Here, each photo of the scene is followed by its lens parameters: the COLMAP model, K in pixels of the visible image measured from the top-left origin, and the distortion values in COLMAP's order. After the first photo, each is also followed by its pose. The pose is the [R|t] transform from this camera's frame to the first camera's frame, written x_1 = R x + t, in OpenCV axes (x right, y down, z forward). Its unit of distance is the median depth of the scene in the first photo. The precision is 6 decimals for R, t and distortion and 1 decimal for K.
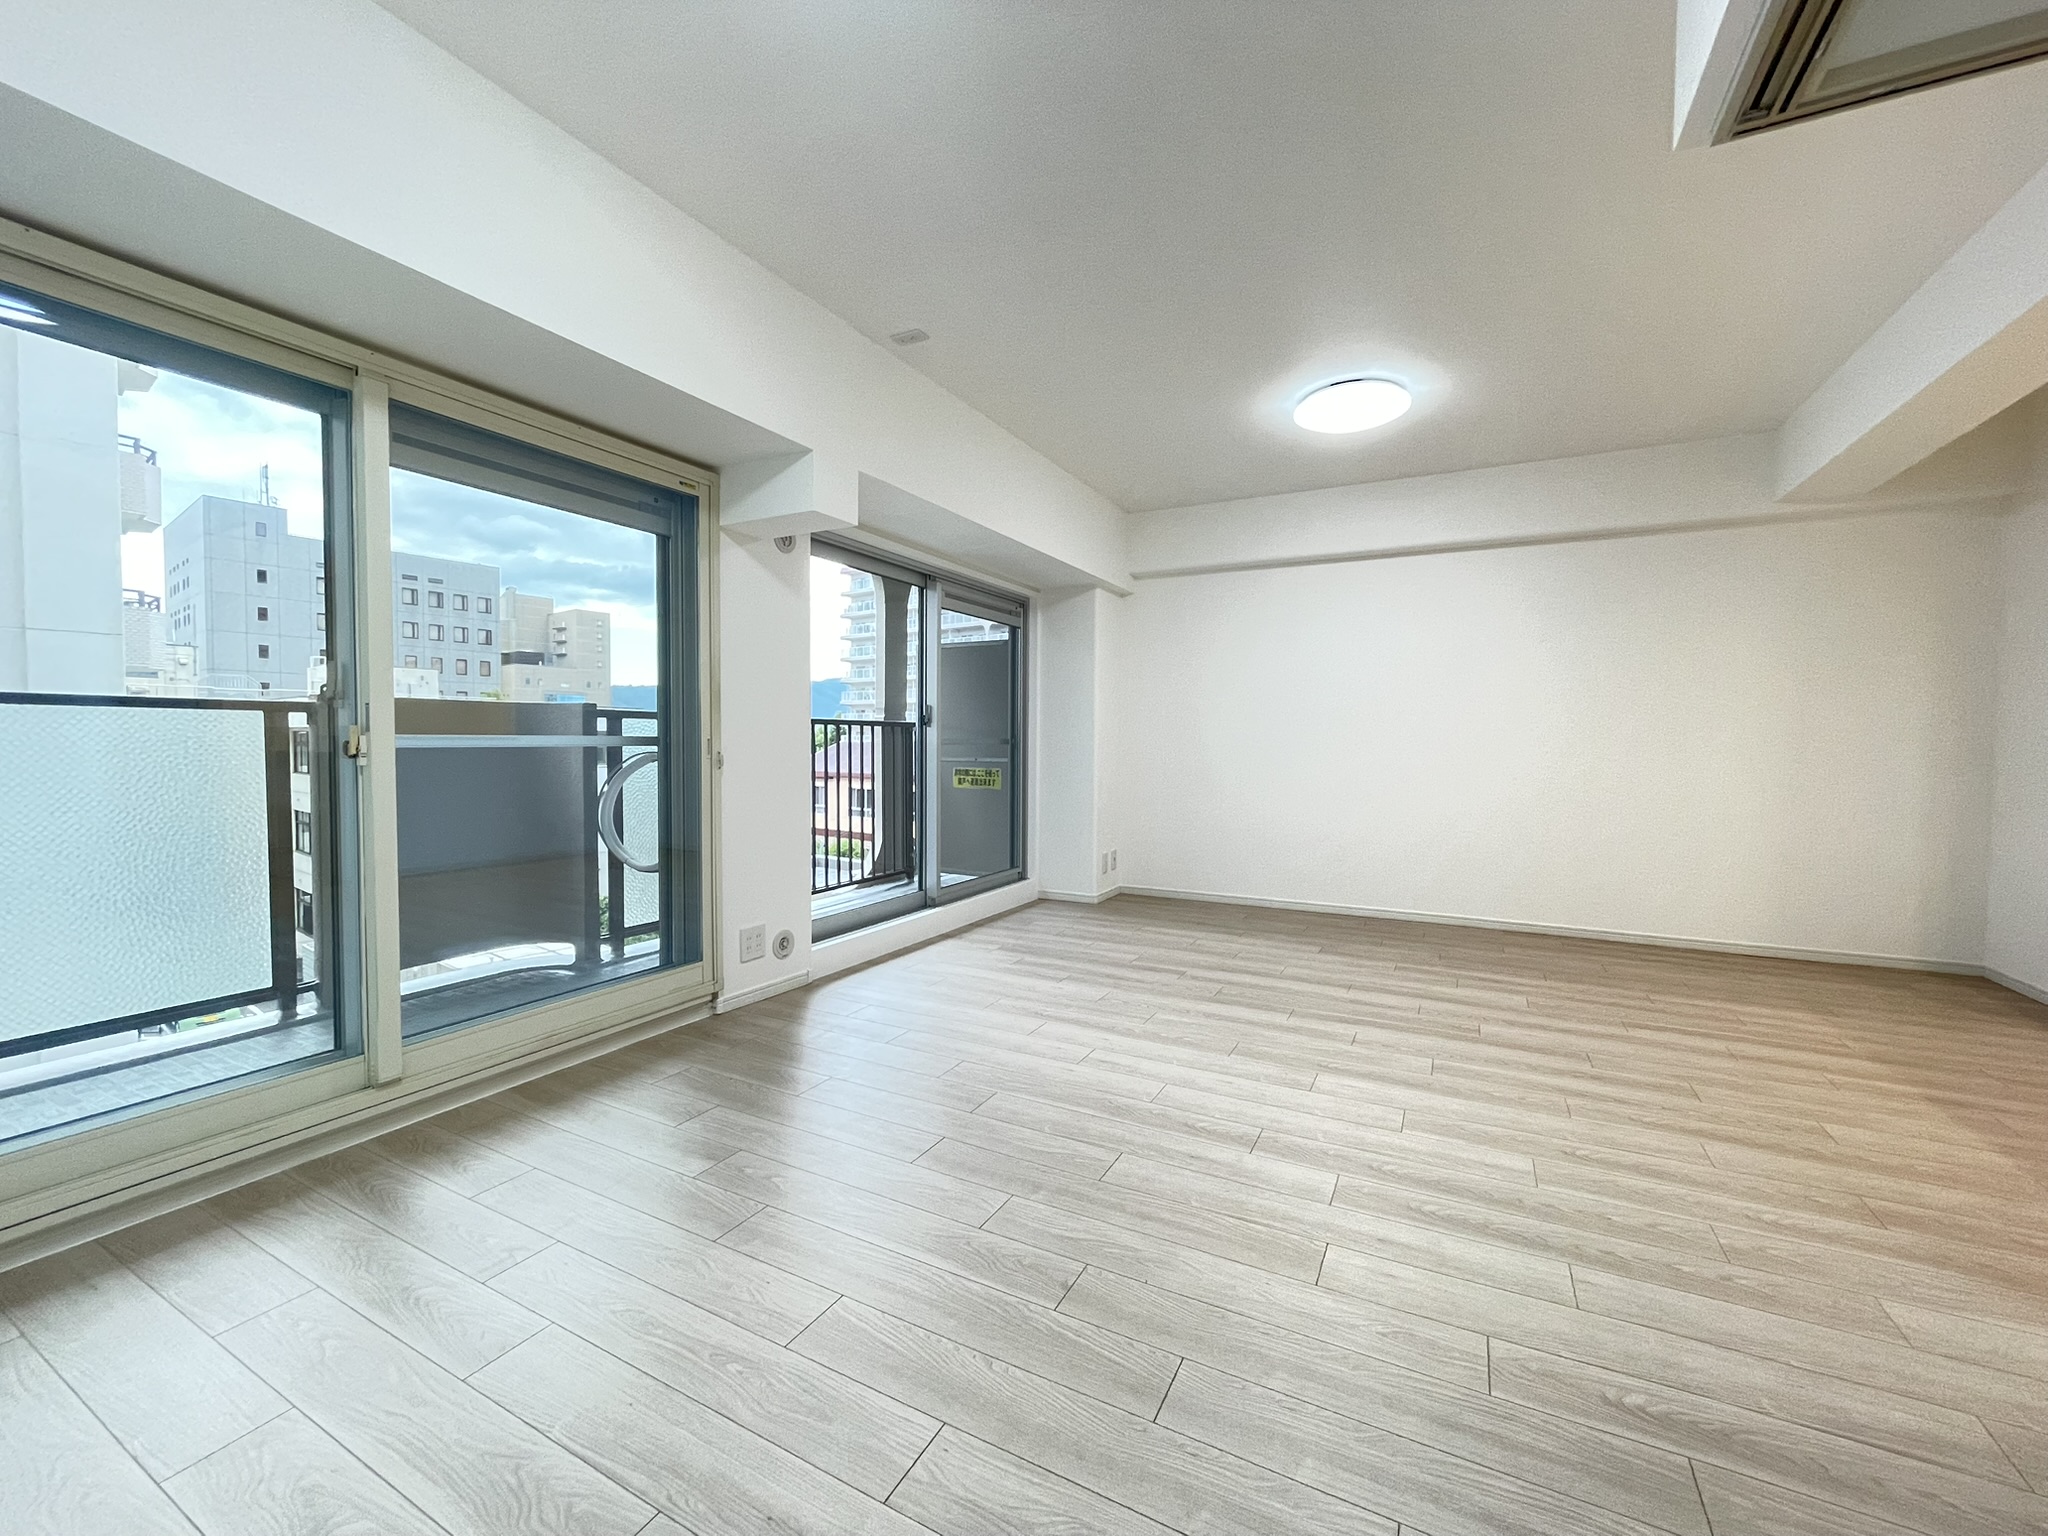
lens RADIAL K [[826.0, 0, 1025.4], [0, 826.0, 765.9], [0, 0, 1]] dist [-0.001202, 0.000114]
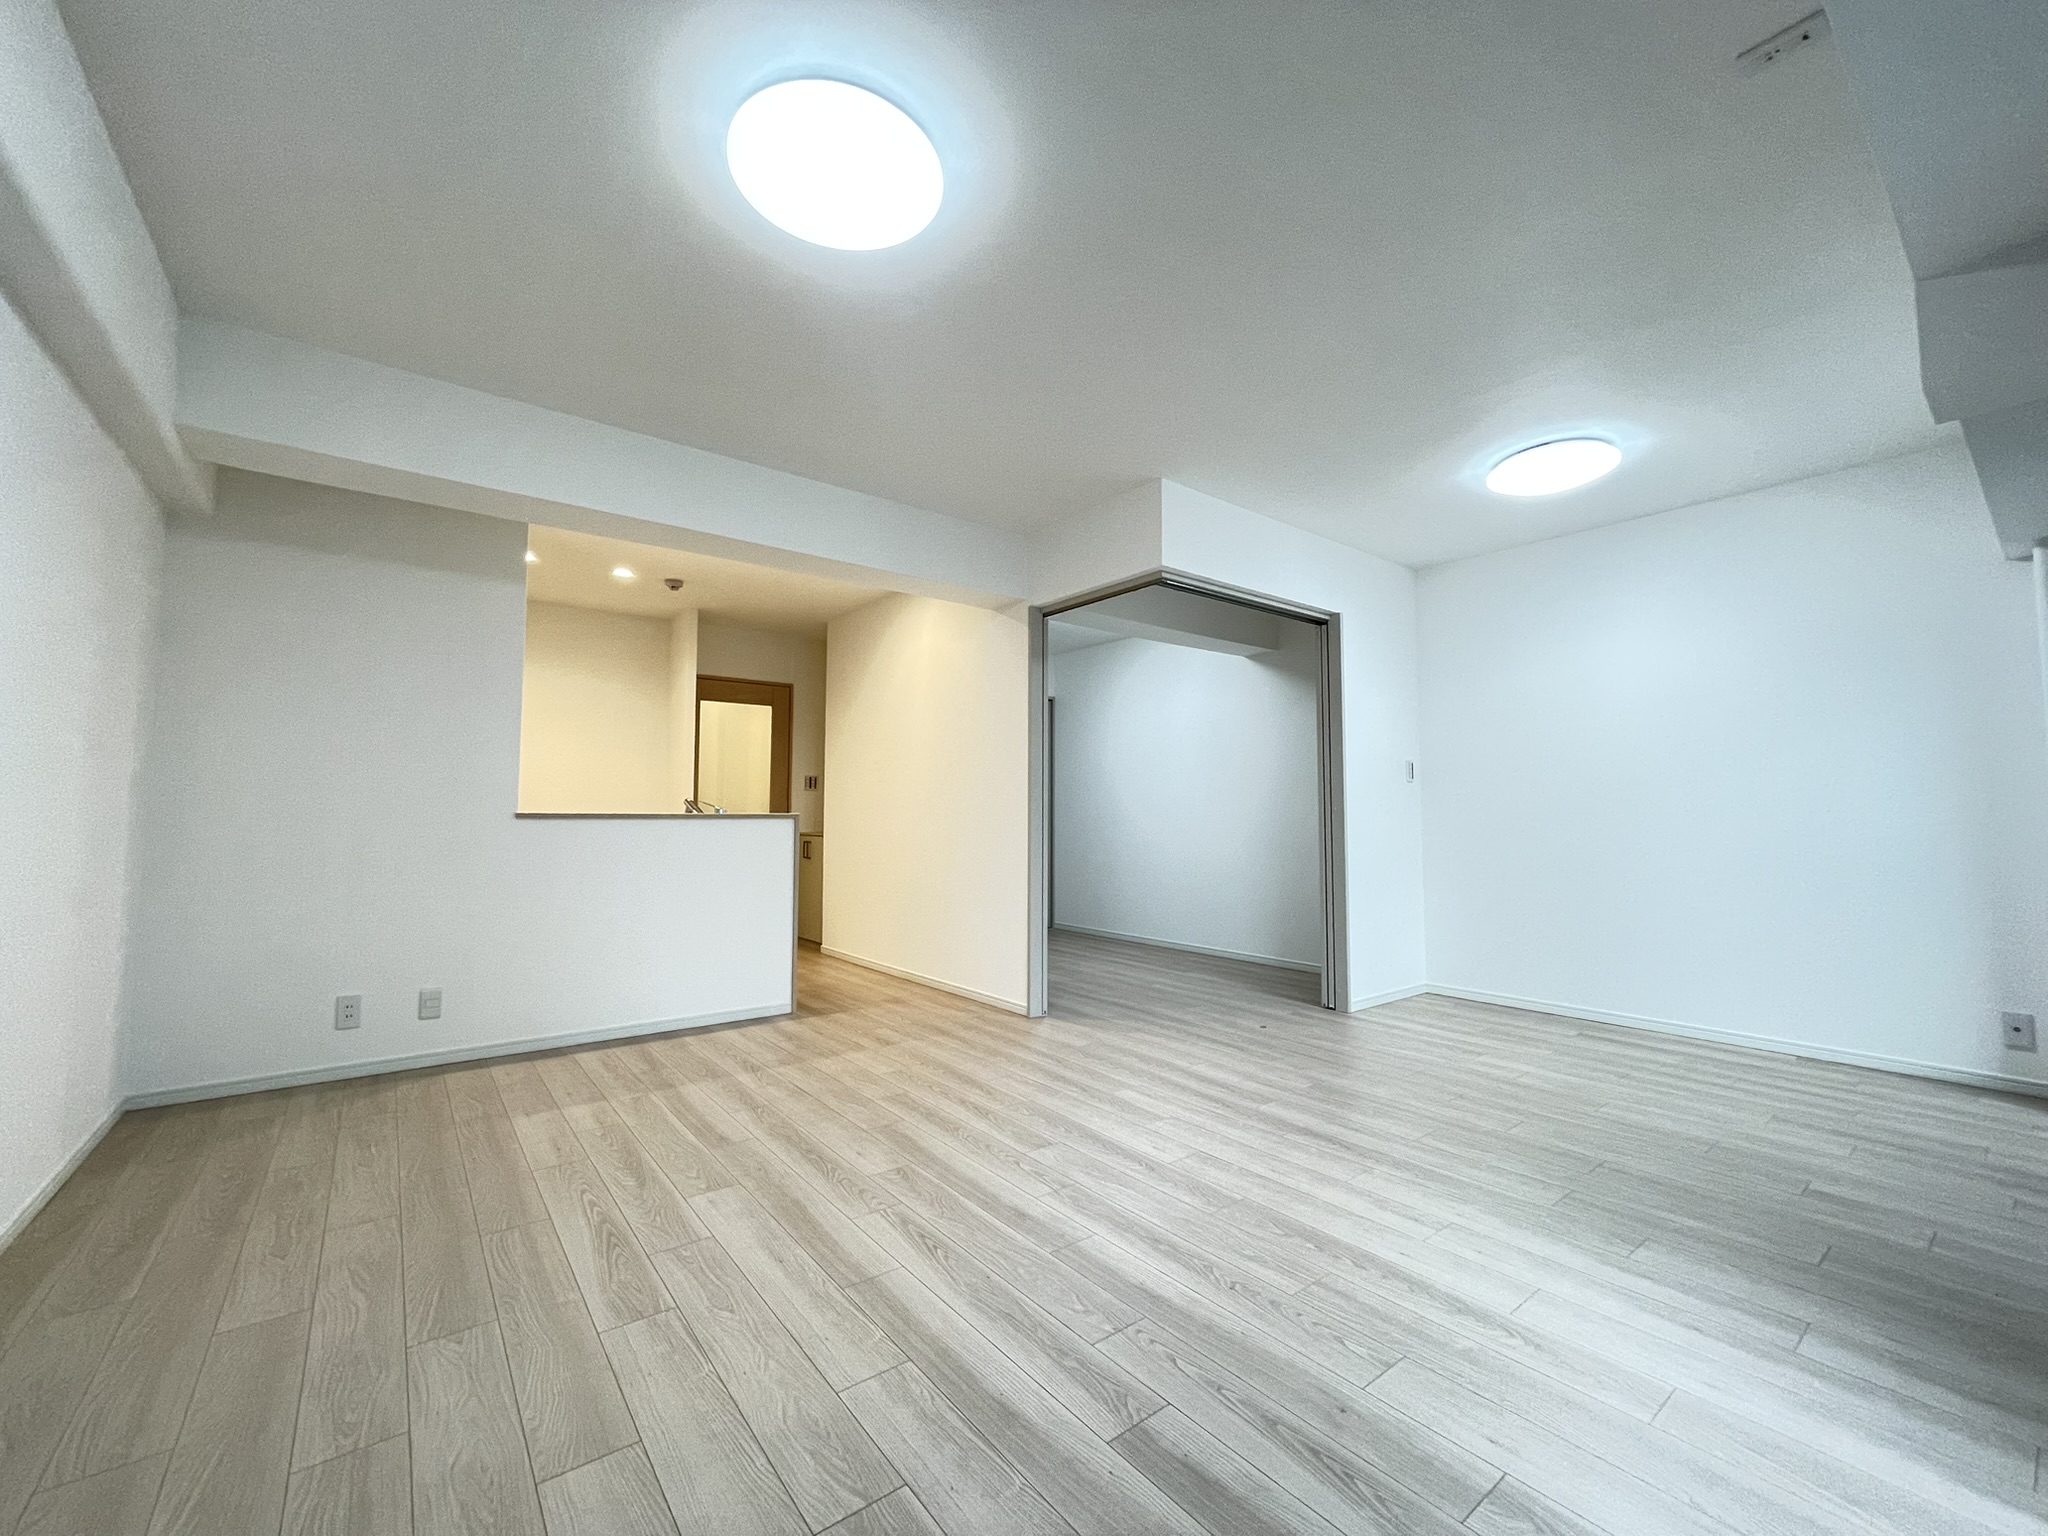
lens RADIAL K [[826.0, 0, 1023.0], [0, 826.0, 764.5], [0, 0, 1]] dist [-0.001202, 0.000114]
pose [[-0.911993, 0.015510, 0.409912, 0.107483], [0.000944, 0.999362, -0.035714, -0.053785], [-0.410204, -0.032184, -0.911426, 1.912292]]
